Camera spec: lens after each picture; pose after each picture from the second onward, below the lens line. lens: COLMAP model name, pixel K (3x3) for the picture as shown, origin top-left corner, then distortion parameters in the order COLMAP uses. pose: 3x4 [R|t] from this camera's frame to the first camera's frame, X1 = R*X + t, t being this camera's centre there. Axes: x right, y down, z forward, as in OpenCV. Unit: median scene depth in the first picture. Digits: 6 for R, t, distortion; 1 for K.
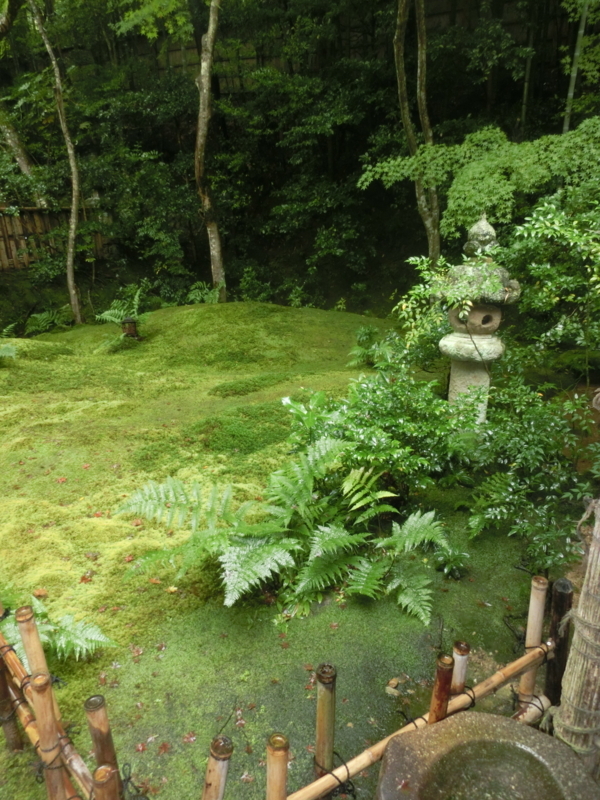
lens RADIAL K [[557.0, 0, 299.7], [0, 557.0, 400.5], [0, 0, 1]] dist [-0.026174, 0.005419]
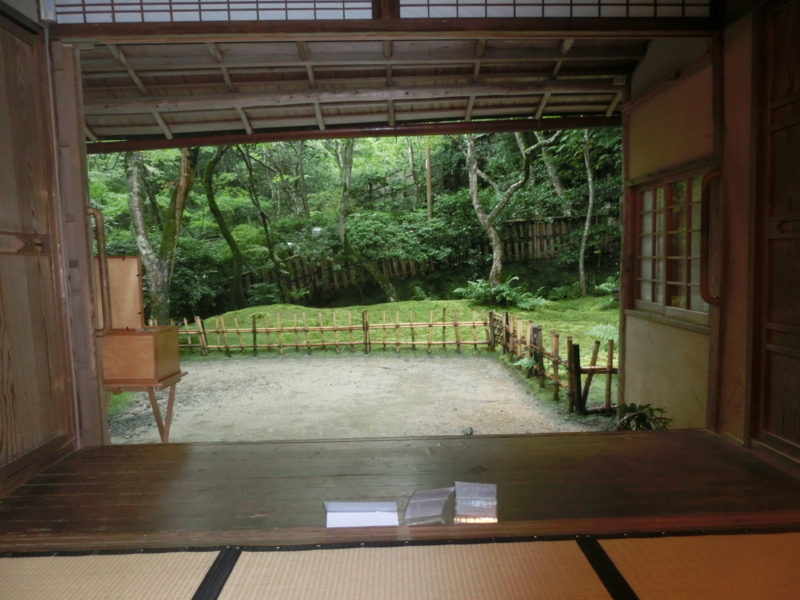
lens RADIAL K [[557.0, 0, 400.4], [0, 557.0, 301.6], [0, 0, 1]] dist [-0.026174, 0.005419]
pose [[0.762537, 0.037179, -0.645875, 0.142738], [-0.150421, 0.981176, -0.121111, 0.107418], [0.629214, 0.189505, 0.753776, -0.318330]]
